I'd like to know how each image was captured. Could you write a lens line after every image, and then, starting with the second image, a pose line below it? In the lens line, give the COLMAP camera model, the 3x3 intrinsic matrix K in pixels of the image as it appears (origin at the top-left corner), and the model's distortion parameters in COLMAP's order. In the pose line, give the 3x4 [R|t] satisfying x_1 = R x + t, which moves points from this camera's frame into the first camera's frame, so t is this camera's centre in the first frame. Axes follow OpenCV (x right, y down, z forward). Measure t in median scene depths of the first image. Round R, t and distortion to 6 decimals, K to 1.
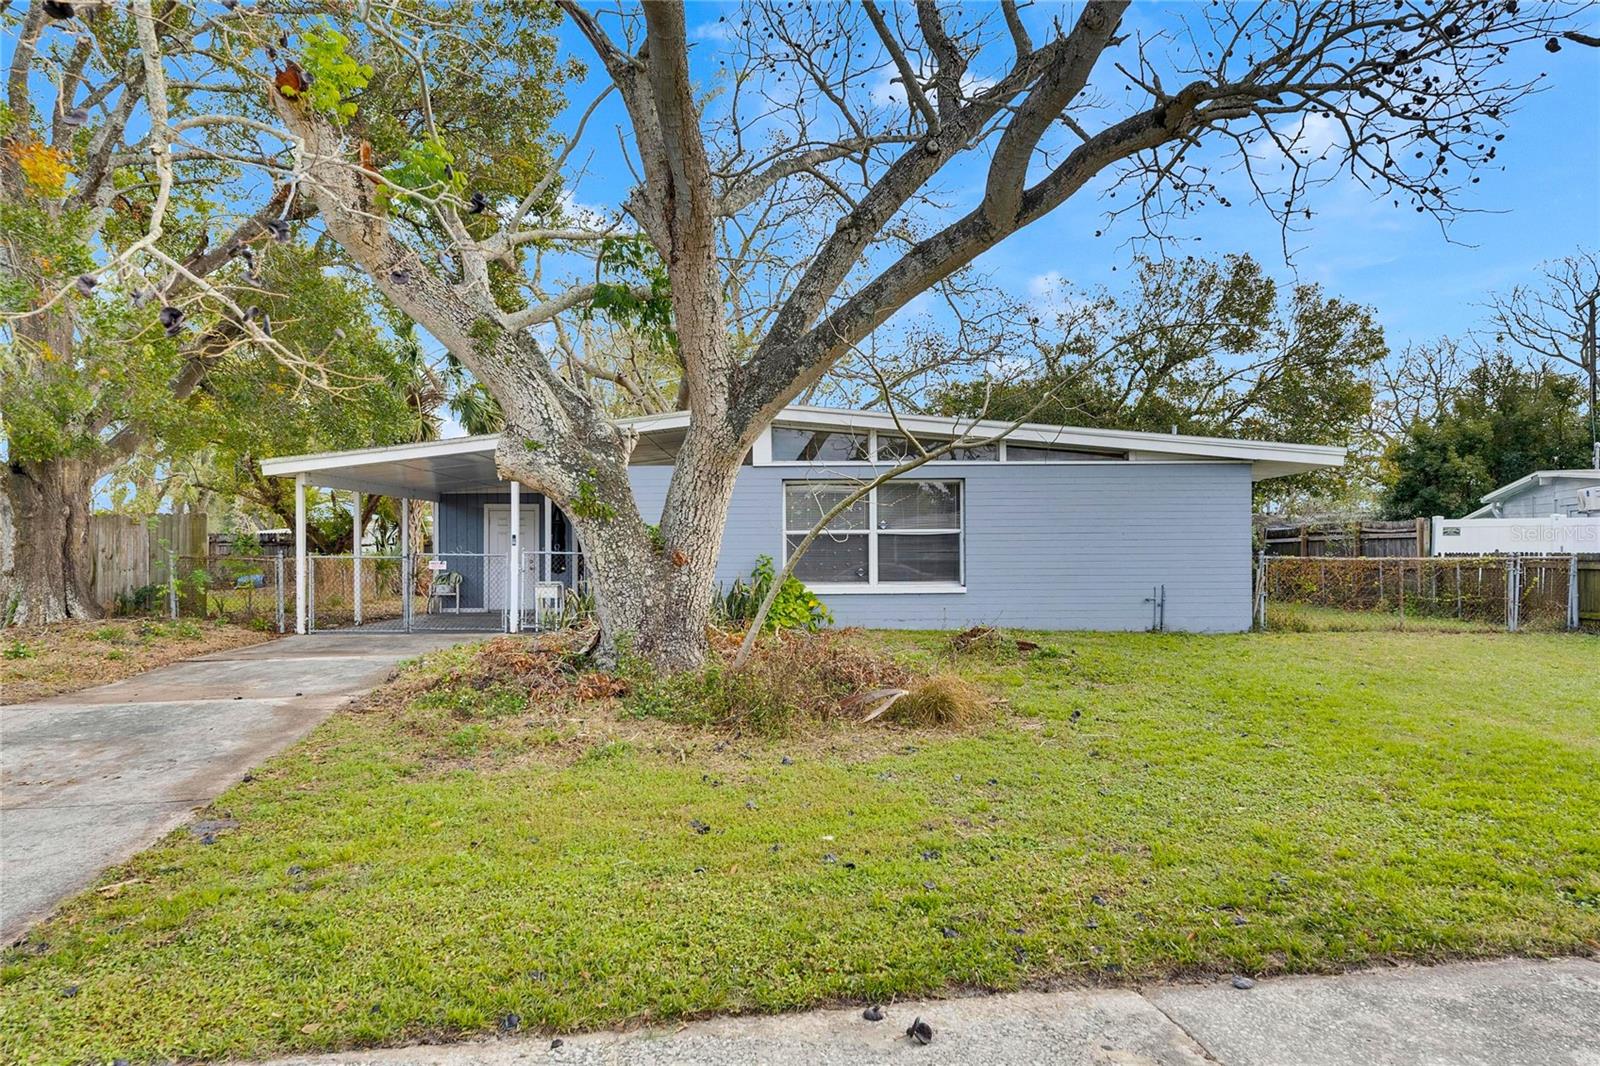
lens RADIAL K [[1012.4, 0, 808.9], [0, 1012.4, 525.1], [0, 0, 1]] dist [0.023108, -0.005313]
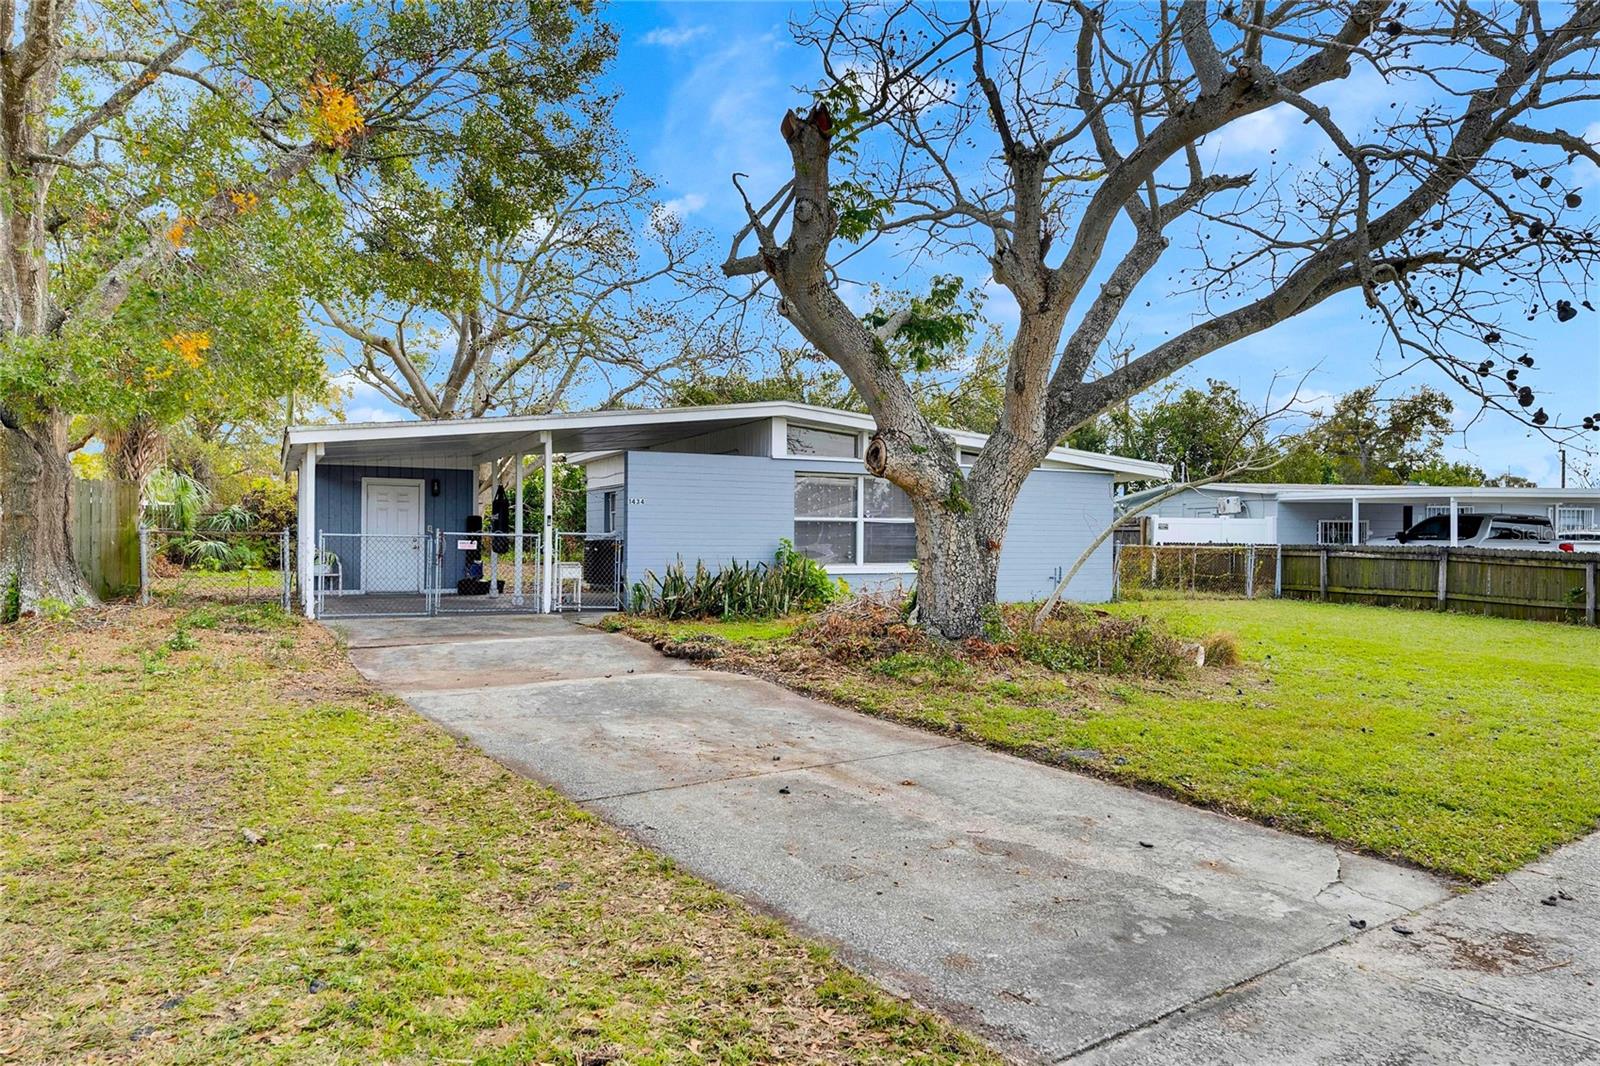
lens RADIAL K [[1012.4, 0, 808.9], [0, 1012.4, 525.1], [0, 0, 1]] dist [0.023108, -0.005313]
pose [[0.899407, 0.018595, 0.436716, -0.551194], [-0.027099, 0.999545, 0.013250, -0.001317], [-0.436271, -0.023751, 0.899502, -0.008594]]
